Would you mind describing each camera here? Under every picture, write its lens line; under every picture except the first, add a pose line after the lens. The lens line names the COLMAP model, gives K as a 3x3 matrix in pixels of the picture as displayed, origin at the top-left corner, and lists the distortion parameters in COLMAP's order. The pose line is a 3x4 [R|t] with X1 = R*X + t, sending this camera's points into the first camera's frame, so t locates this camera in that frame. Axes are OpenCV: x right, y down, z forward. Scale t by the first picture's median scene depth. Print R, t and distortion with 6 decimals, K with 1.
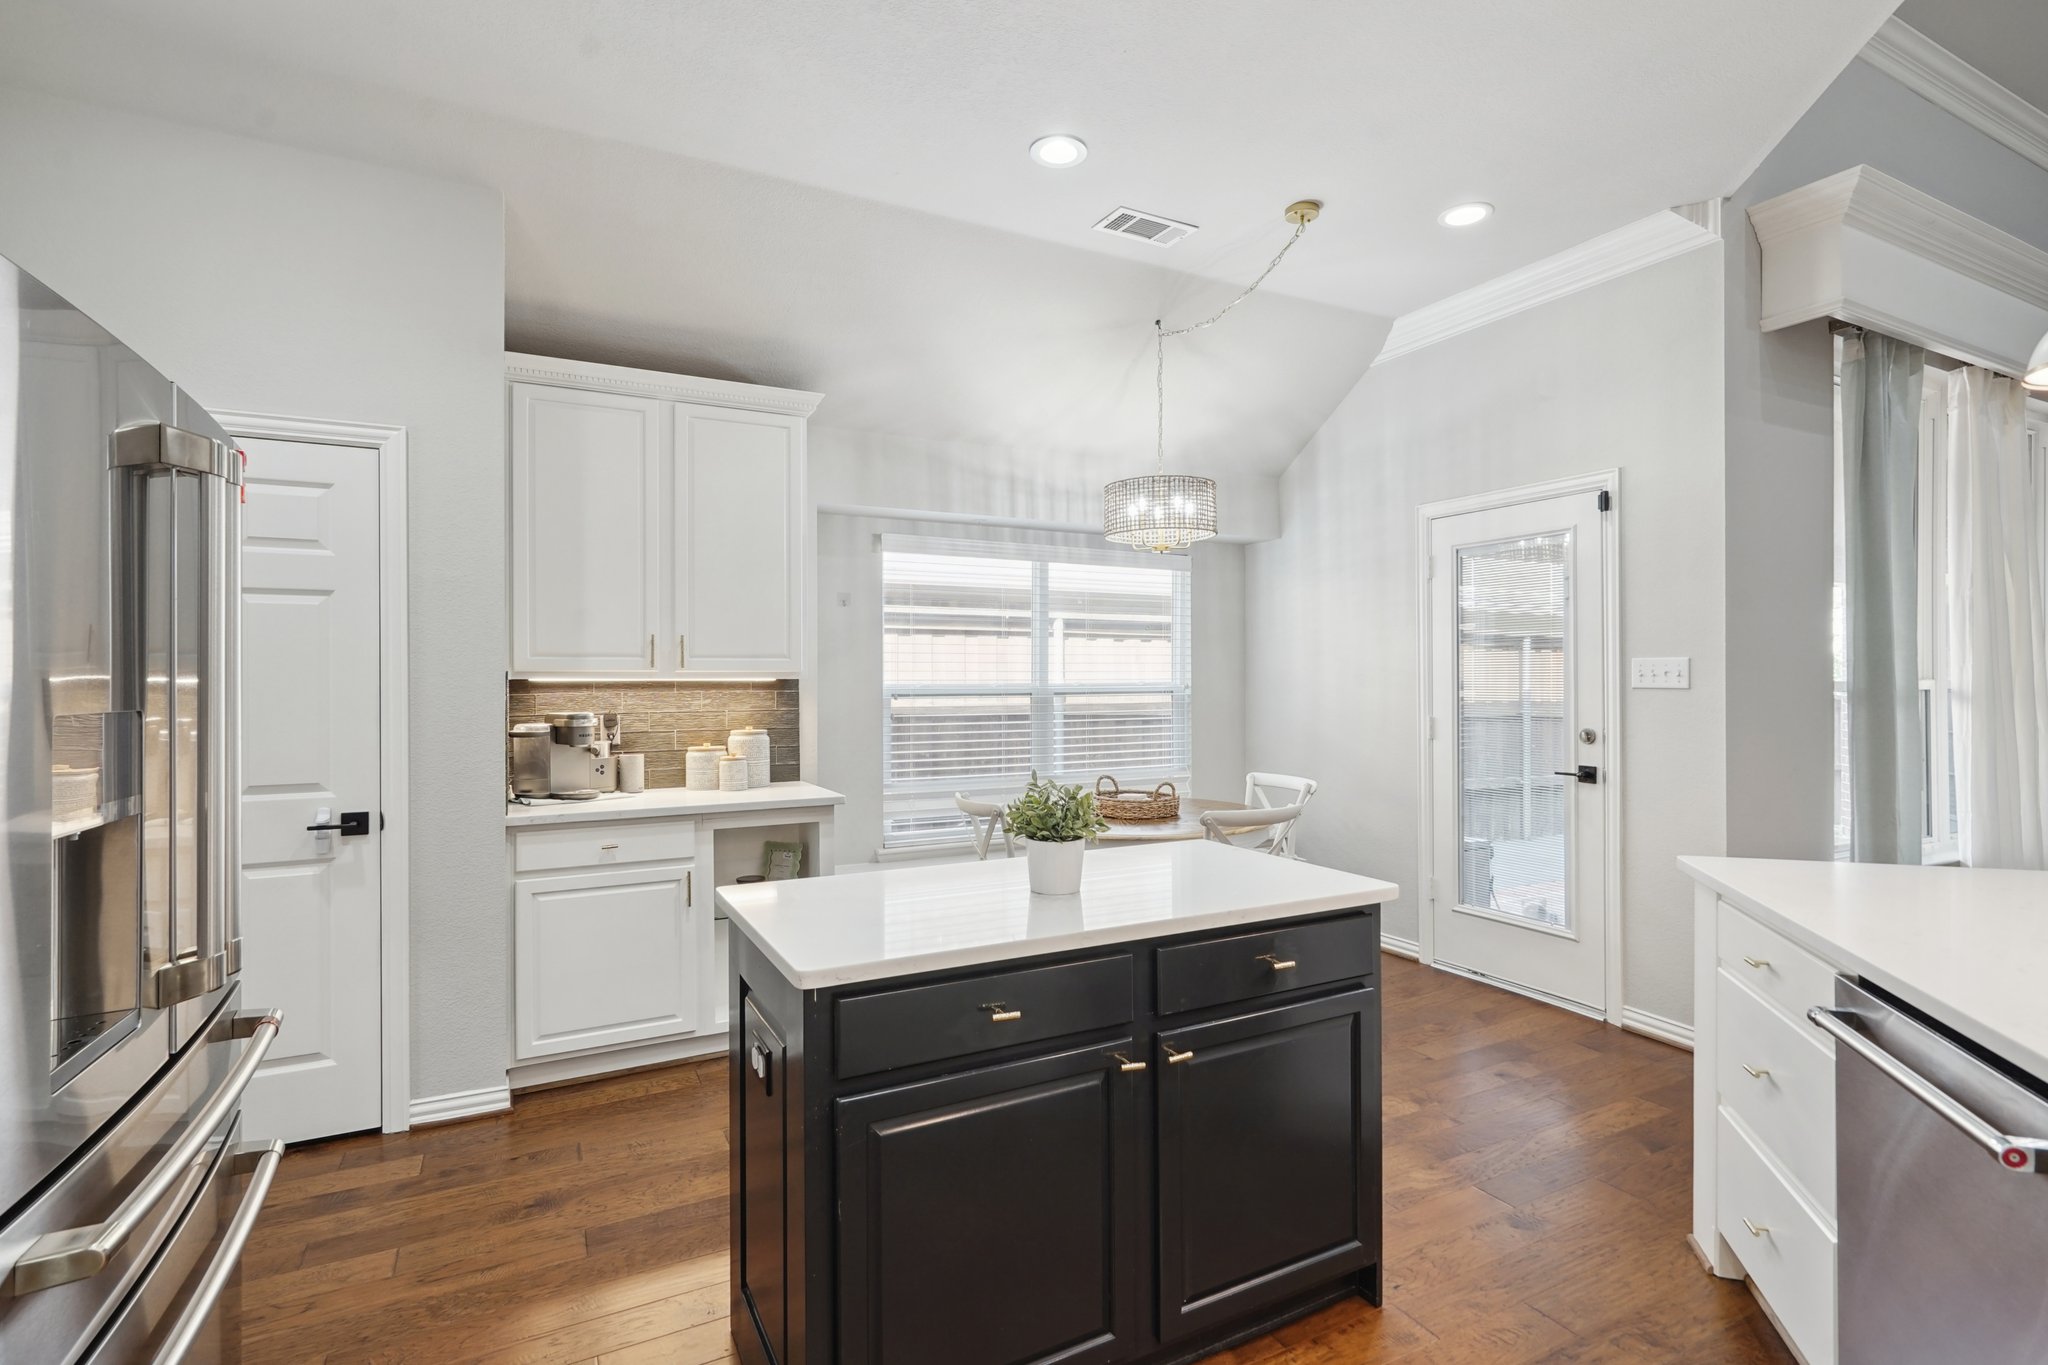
lens RADIAL K [[978.5, 0, 1044.1], [0, 978.5, 671.8], [0, 0, 1]] dist [0.001268, 0.001074]
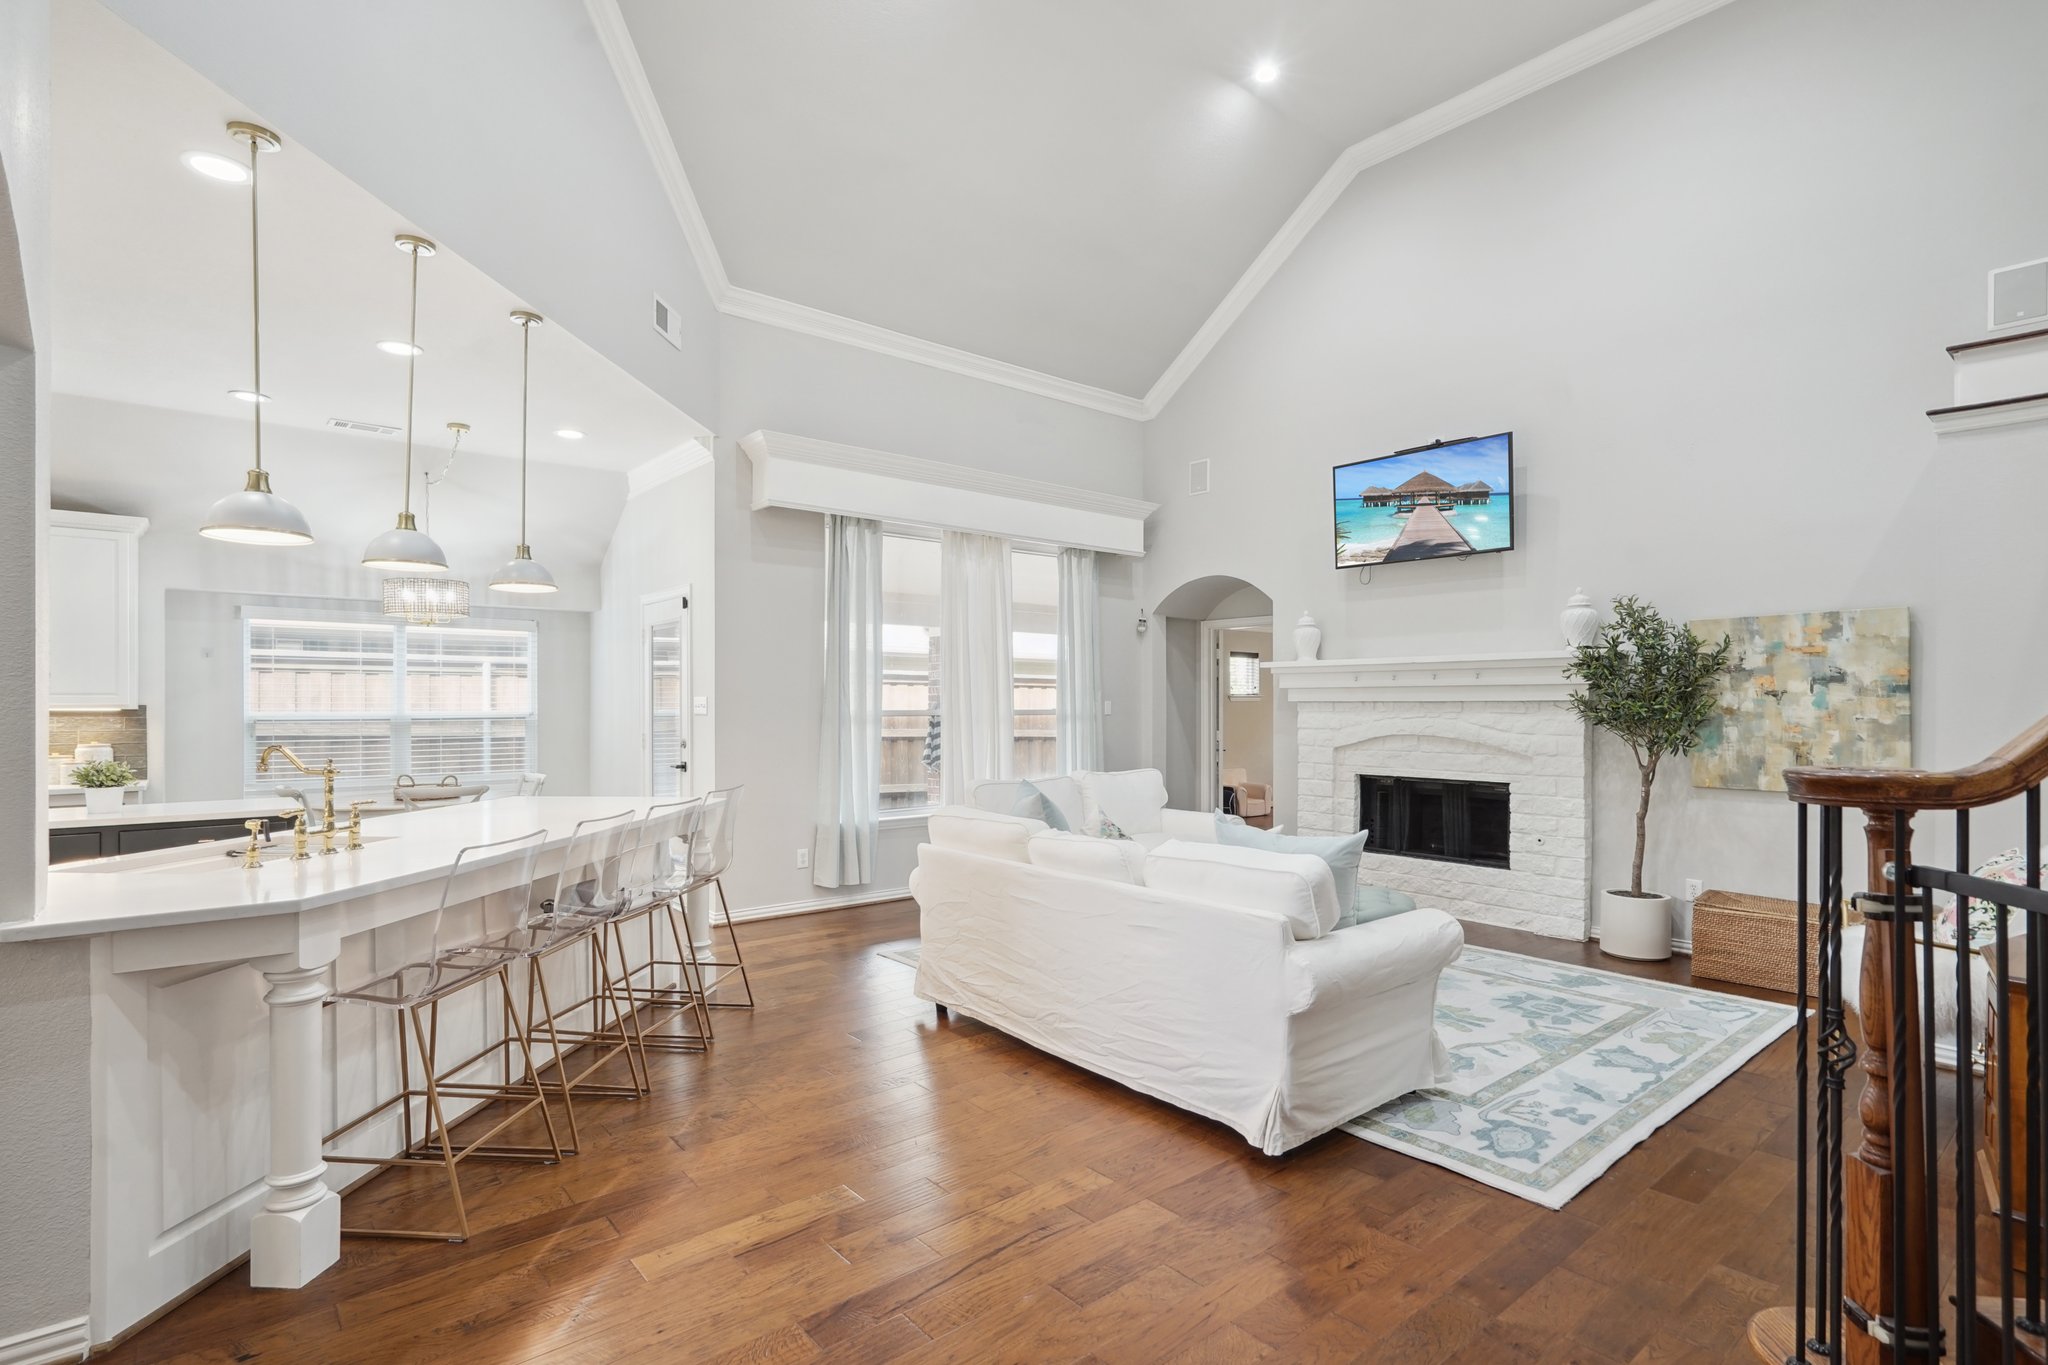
lens RADIAL K [[1002.8, 0, 1045.8], [0, 1002.8, 706.6], [0, 0, 1]] dist [-0.002224, -0.000309]
pose [[0.974356, 0.000767, 0.225012, 0.773980], [-0.001439, 0.999995, 0.002823, -0.003077], [-0.225009, -0.003074, 0.974352, -0.803209]]
